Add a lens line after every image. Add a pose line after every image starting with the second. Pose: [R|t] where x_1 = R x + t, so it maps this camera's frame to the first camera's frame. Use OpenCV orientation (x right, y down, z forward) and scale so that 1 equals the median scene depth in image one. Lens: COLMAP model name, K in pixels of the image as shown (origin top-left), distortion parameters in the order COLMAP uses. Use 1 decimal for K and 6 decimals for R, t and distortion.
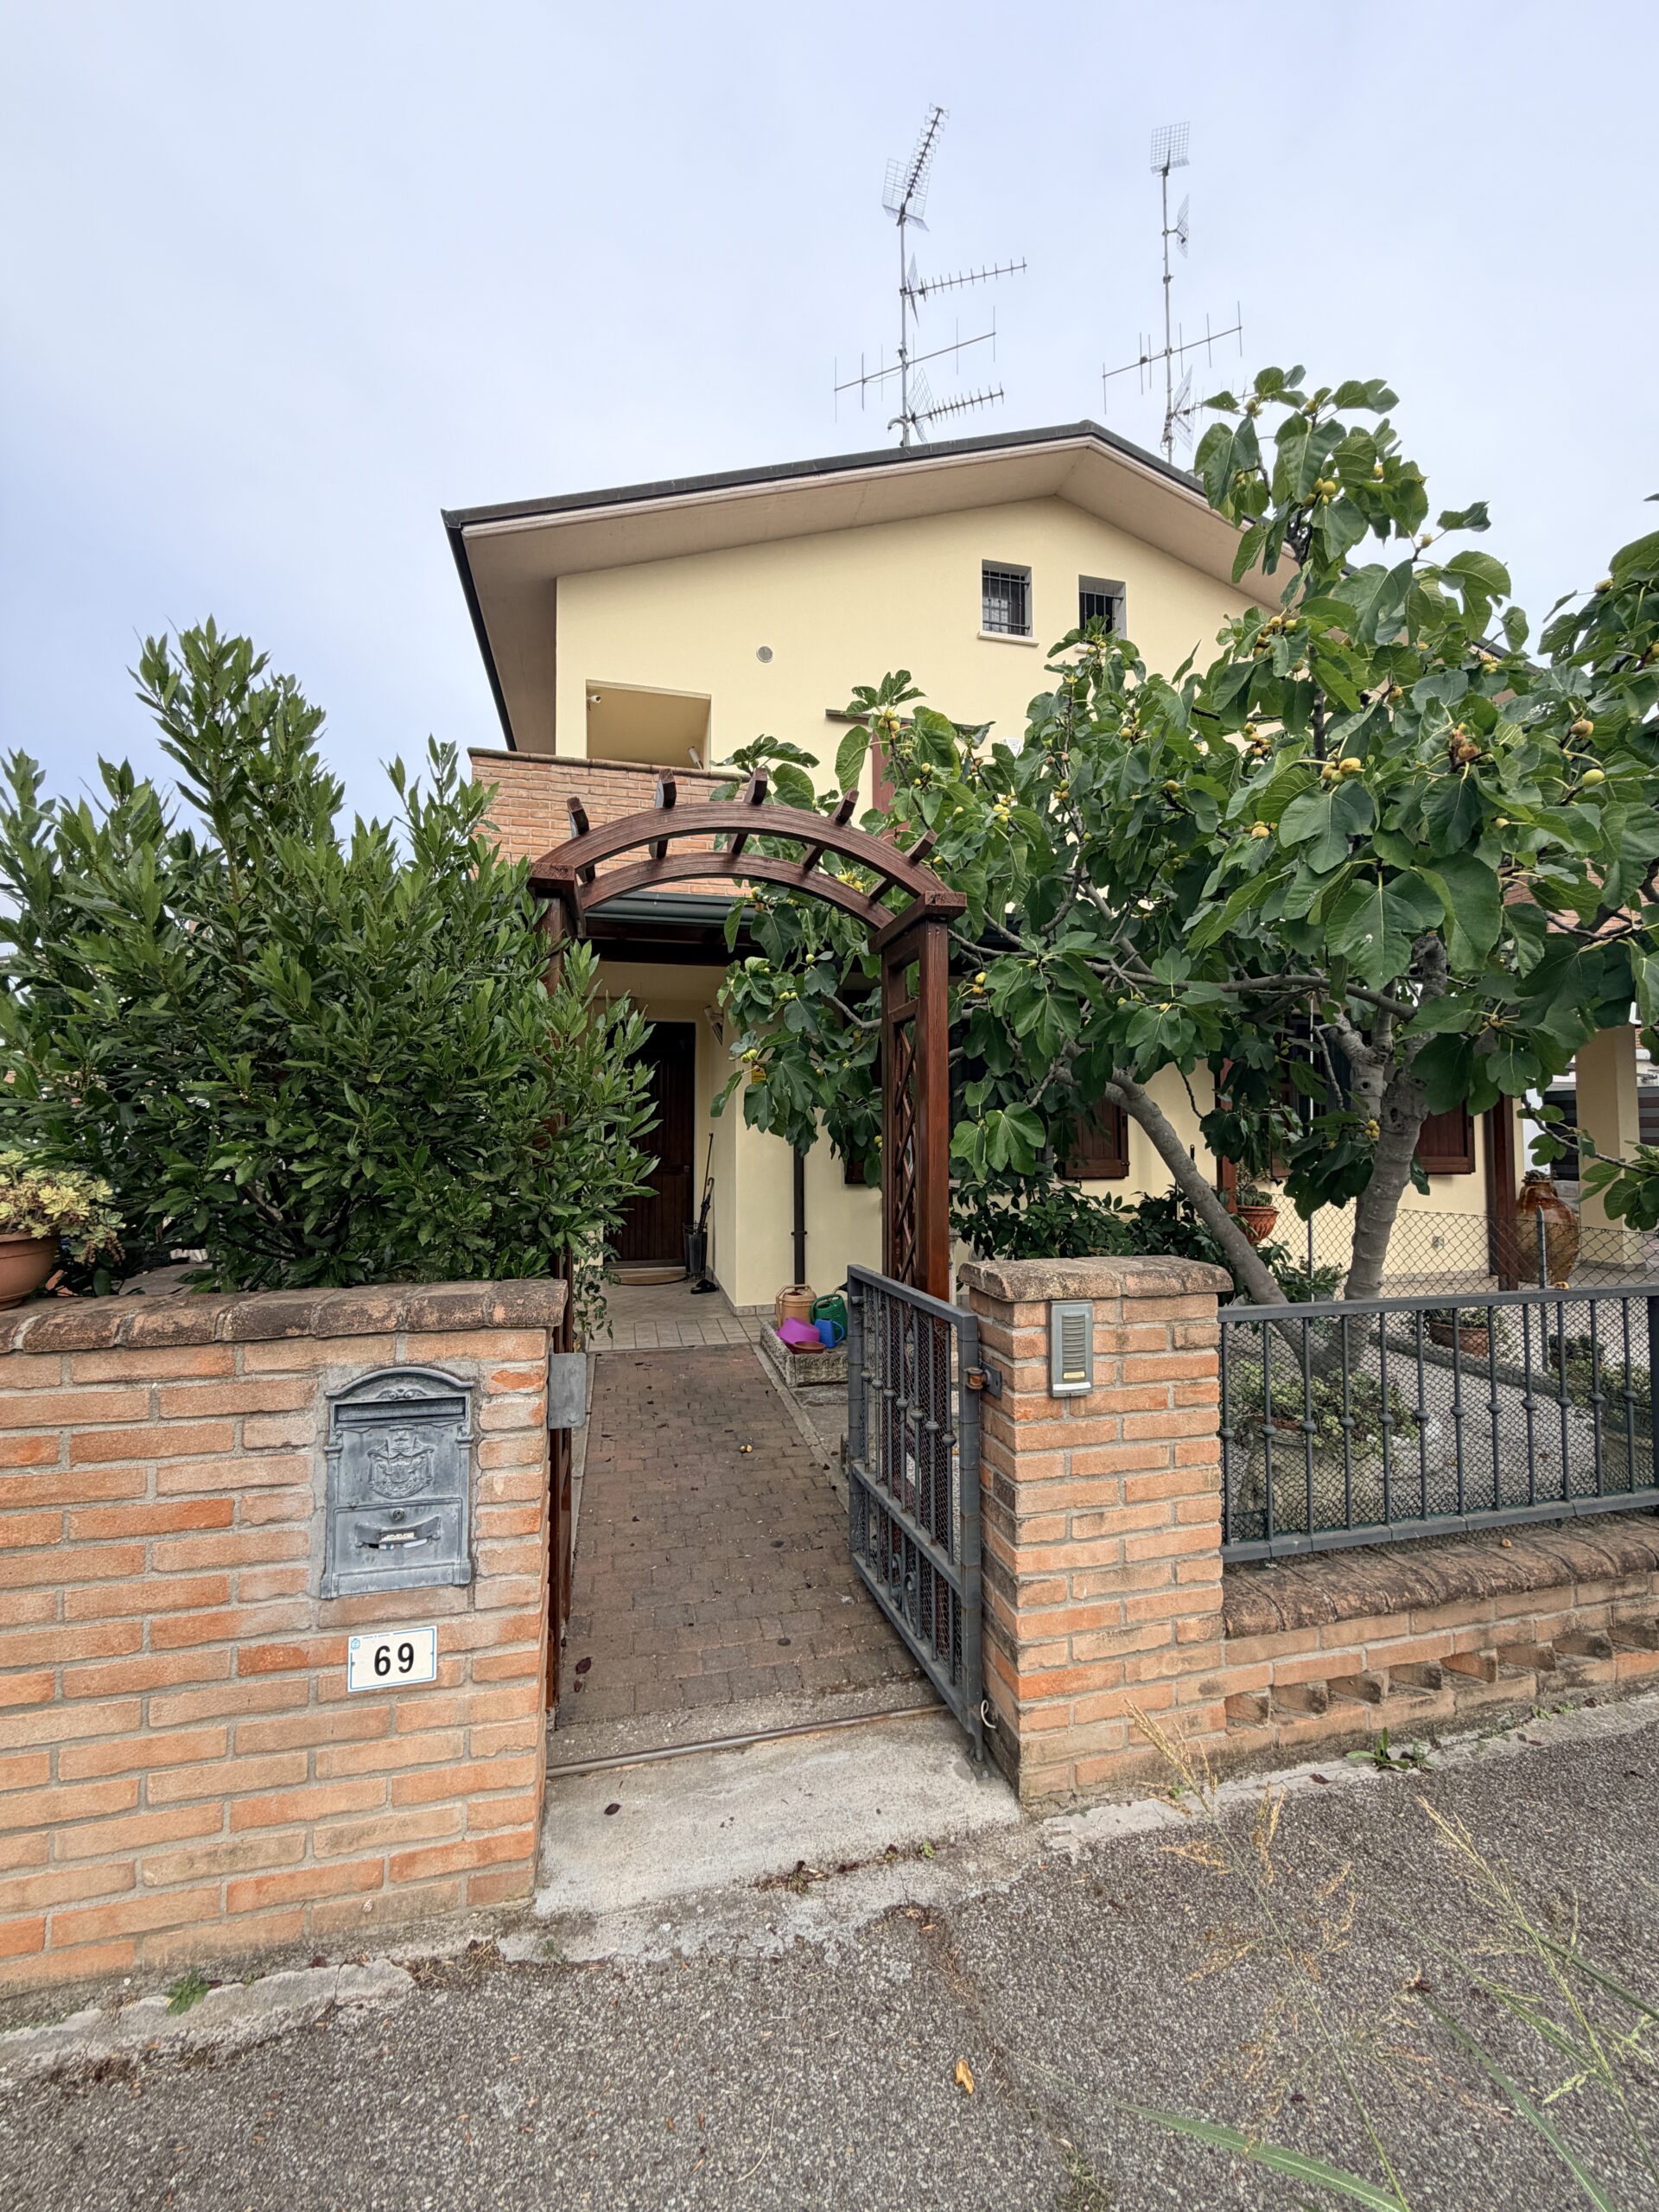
lens RADIAL K [[880.6, 0, 829.2], [0, 880.6, 1104.5], [0, 0, 1]] dist [0.001509, -0.000224]
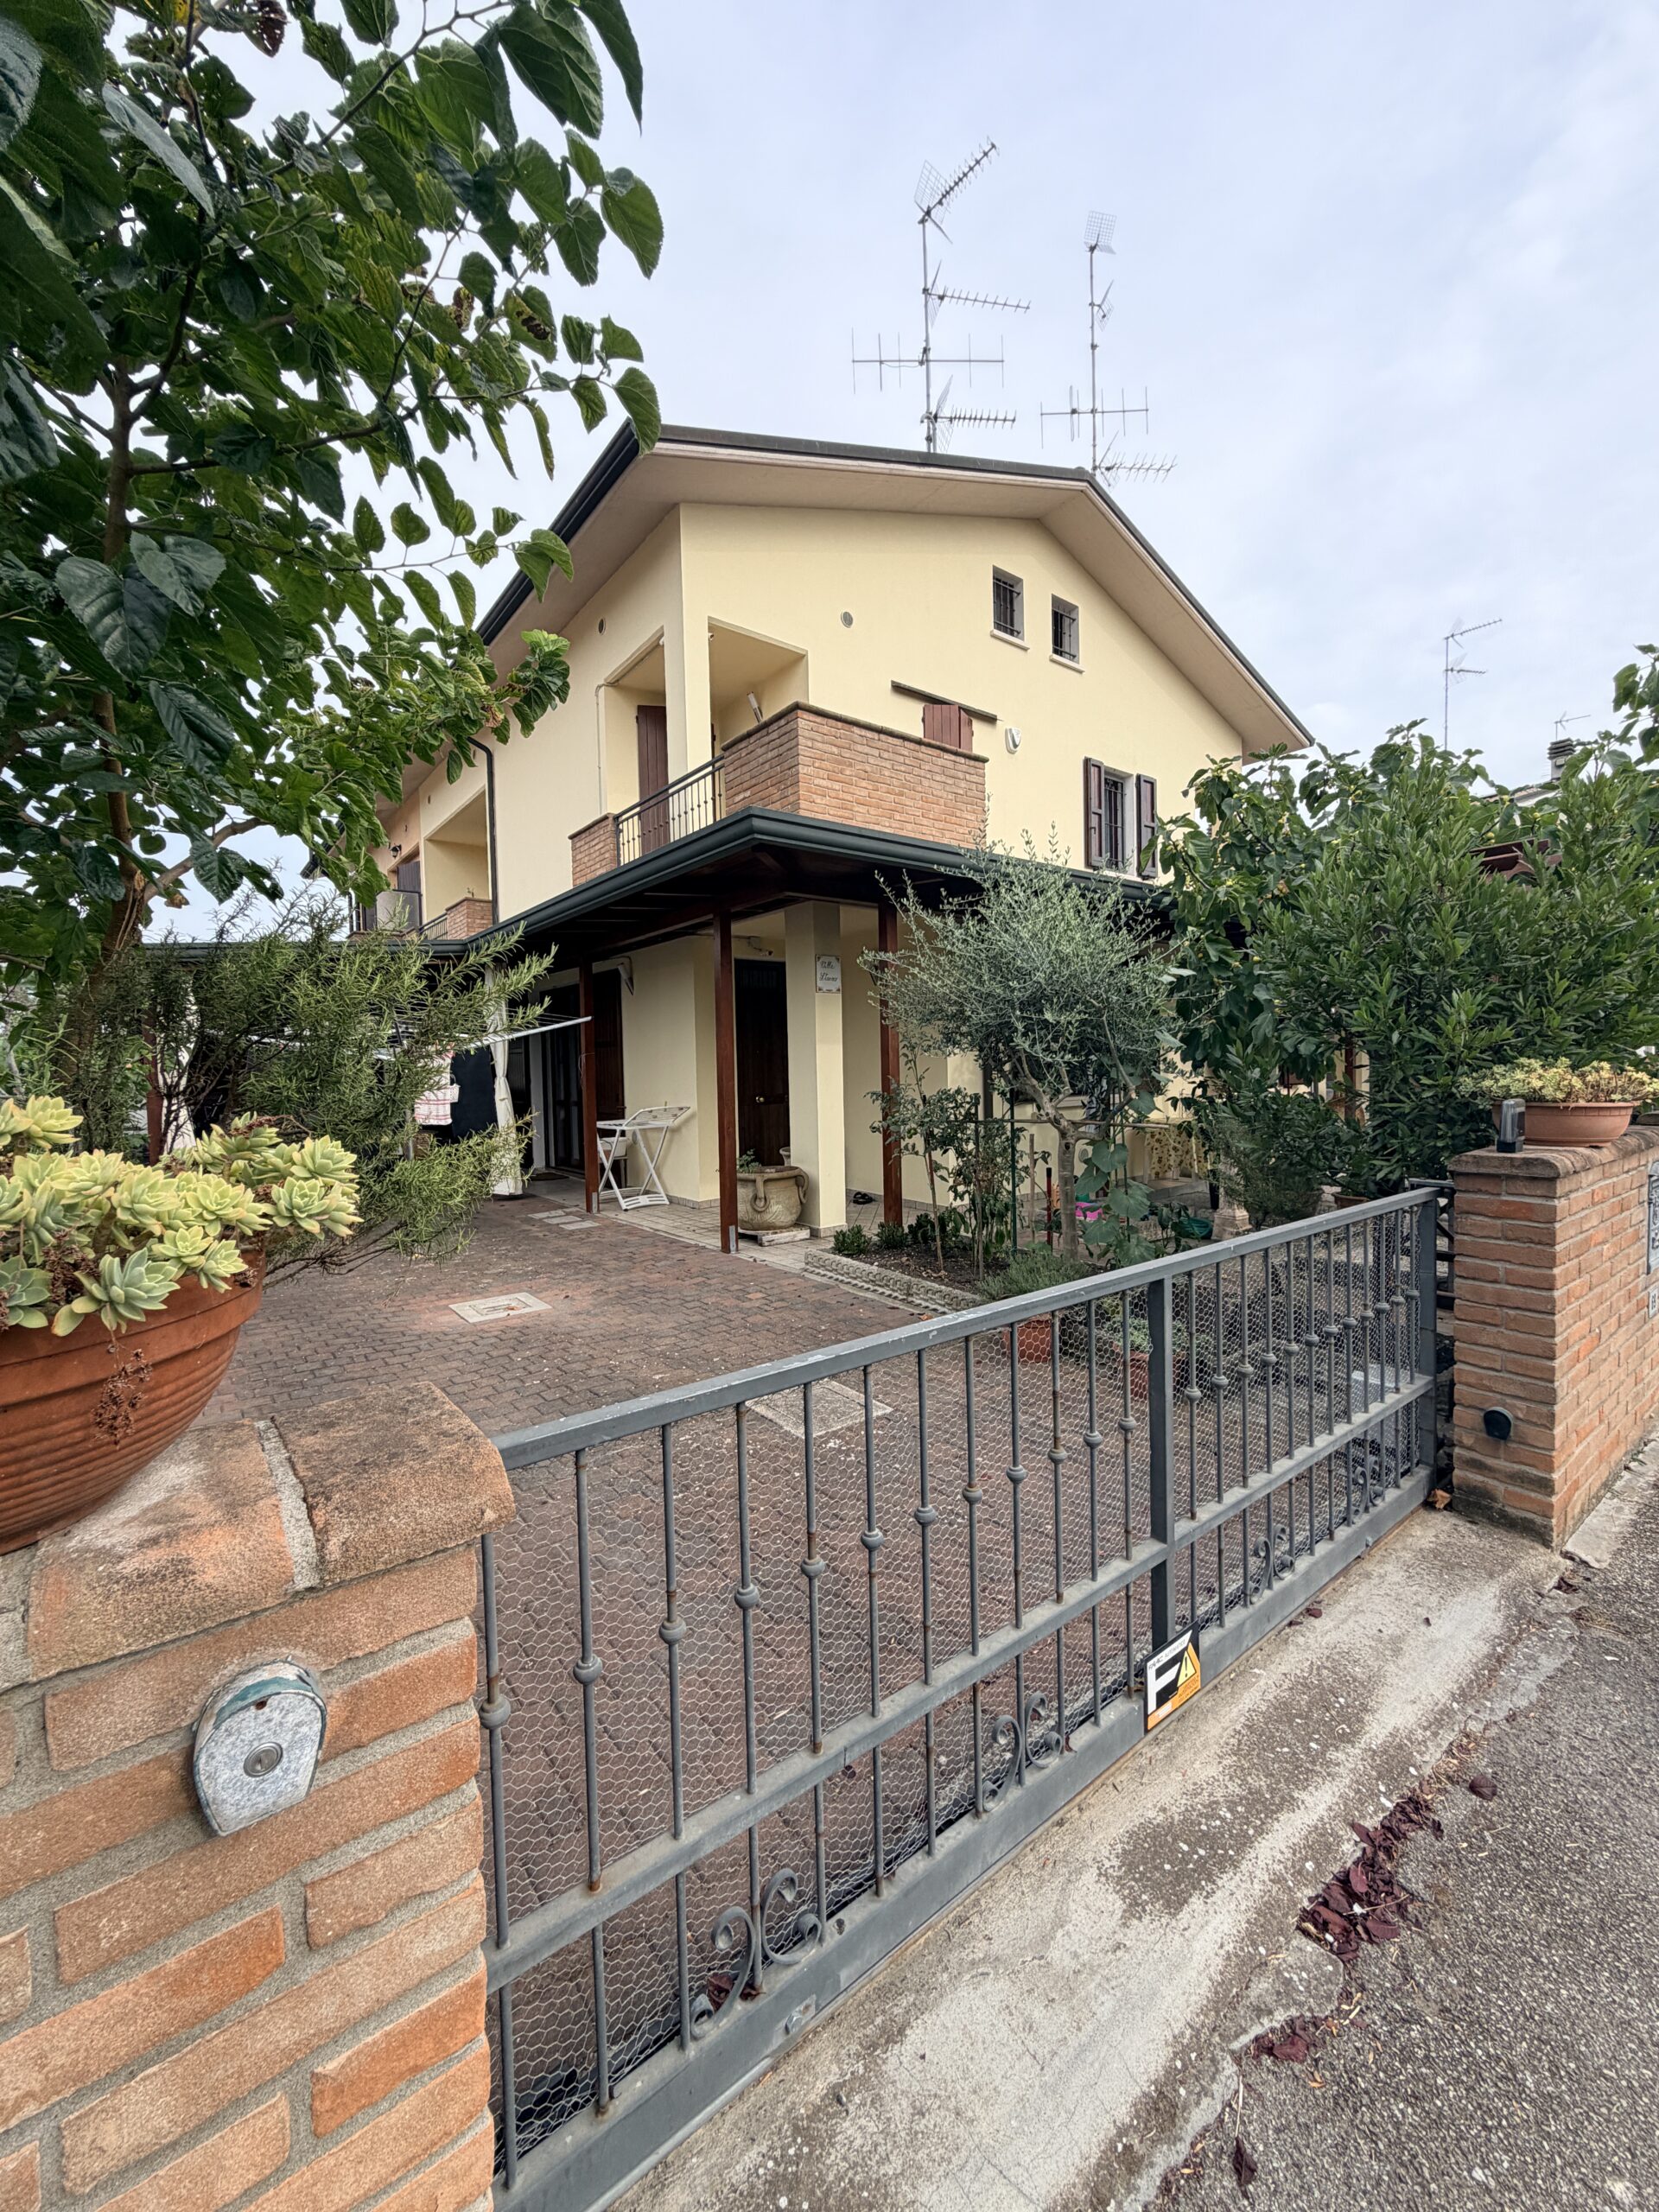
lens RADIAL K [[880.6, 0, 832.5], [0, 880.6, 1106.7], [0, 0, 1]] dist [0.001509, -0.000224]
pose [[0.912305, -0.031608, 0.408290, -0.507978], [0.001334, 0.997241, 0.074221, 0.004159], [-0.409510, -0.067168, 0.909830, -0.014500]]
